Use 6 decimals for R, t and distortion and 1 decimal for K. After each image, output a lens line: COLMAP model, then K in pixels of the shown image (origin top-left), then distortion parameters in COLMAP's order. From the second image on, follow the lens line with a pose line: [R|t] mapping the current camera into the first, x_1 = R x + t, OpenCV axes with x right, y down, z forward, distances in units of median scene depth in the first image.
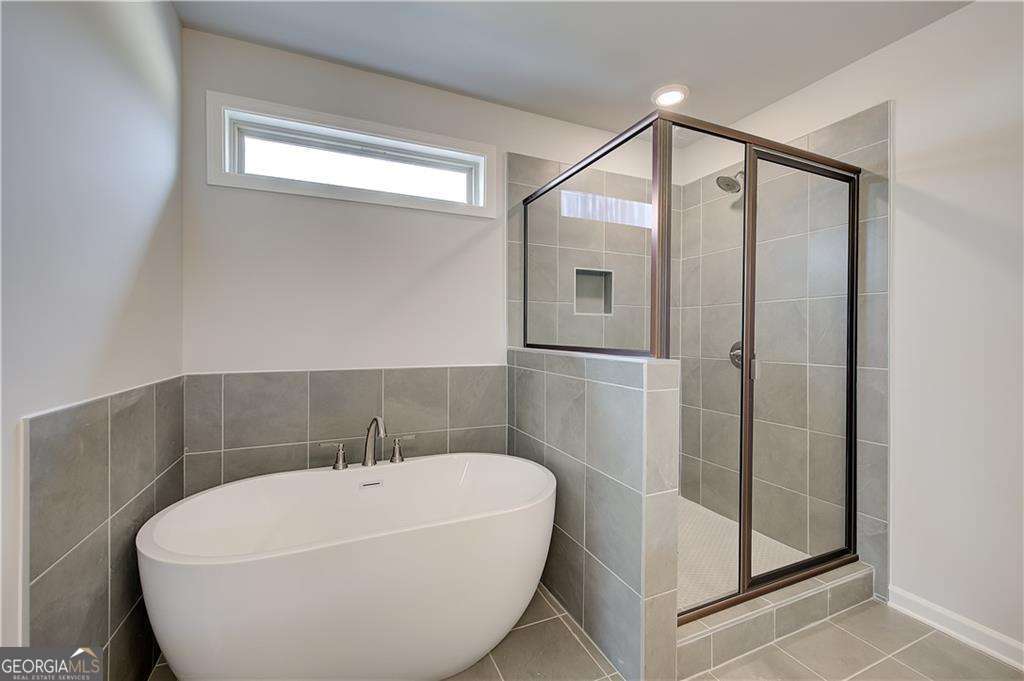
lens RADIAL K [[419.8, 0, 514.8], [0, 419.8, 334.3], [0, 0, 1]] dist [-0.000857, 0.000206]
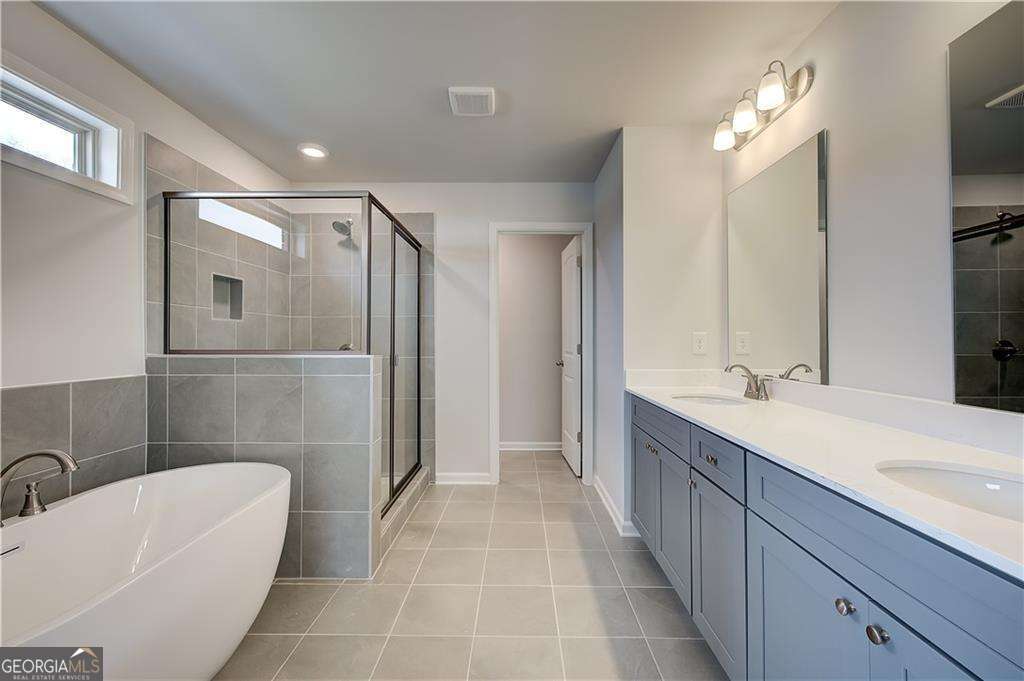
lens RADIAL K [[410.9, 0, 513.0], [0, 410.9, 336.2], [0, 0, 1]] dist [0.002074, -0.000560]
pose [[0.416822, 0.001391, 0.908987, -0.483663], [0.005806, 0.999974, -0.004192, 0.000095], [-0.908970, 0.007025, 0.416803, -0.057214]]
